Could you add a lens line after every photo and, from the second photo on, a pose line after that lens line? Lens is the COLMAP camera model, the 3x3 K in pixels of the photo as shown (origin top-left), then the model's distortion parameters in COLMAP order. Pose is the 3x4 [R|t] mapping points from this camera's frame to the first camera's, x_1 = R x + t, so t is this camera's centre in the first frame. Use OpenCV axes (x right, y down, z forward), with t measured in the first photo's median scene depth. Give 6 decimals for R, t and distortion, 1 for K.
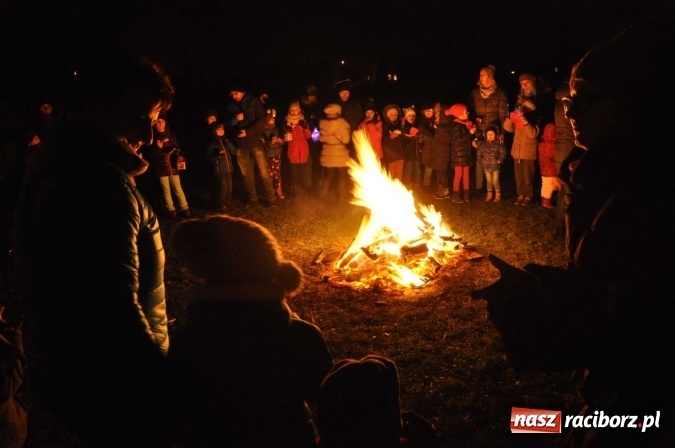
lens RADIAL K [[452.4, 0, 338.5], [0, 452.4, 226.0], [0, 0, 1]] dist [-0.117247, 0.068115]
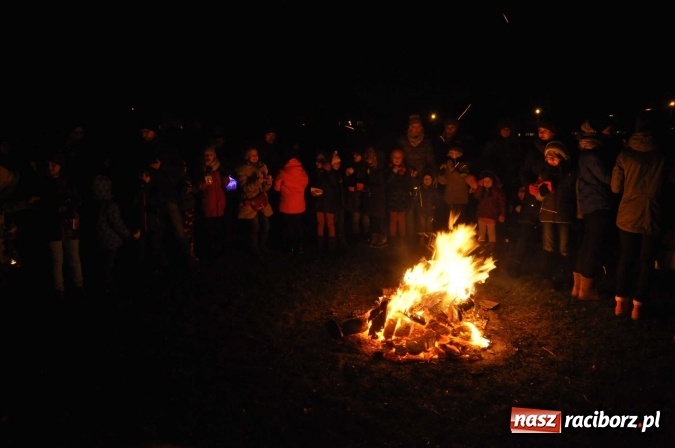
lens RADIAL K [[452.4, 0, 338.5], [0, 452.4, 226.0], [0, 0, 1]] dist [-0.117247, 0.068115]
pose [[0.891500, -0.049790, 0.450276, -0.287246], [0.095171, 0.992345, -0.078699, -0.038495], [-0.442911, 0.113013, 0.889415, 0.176882]]
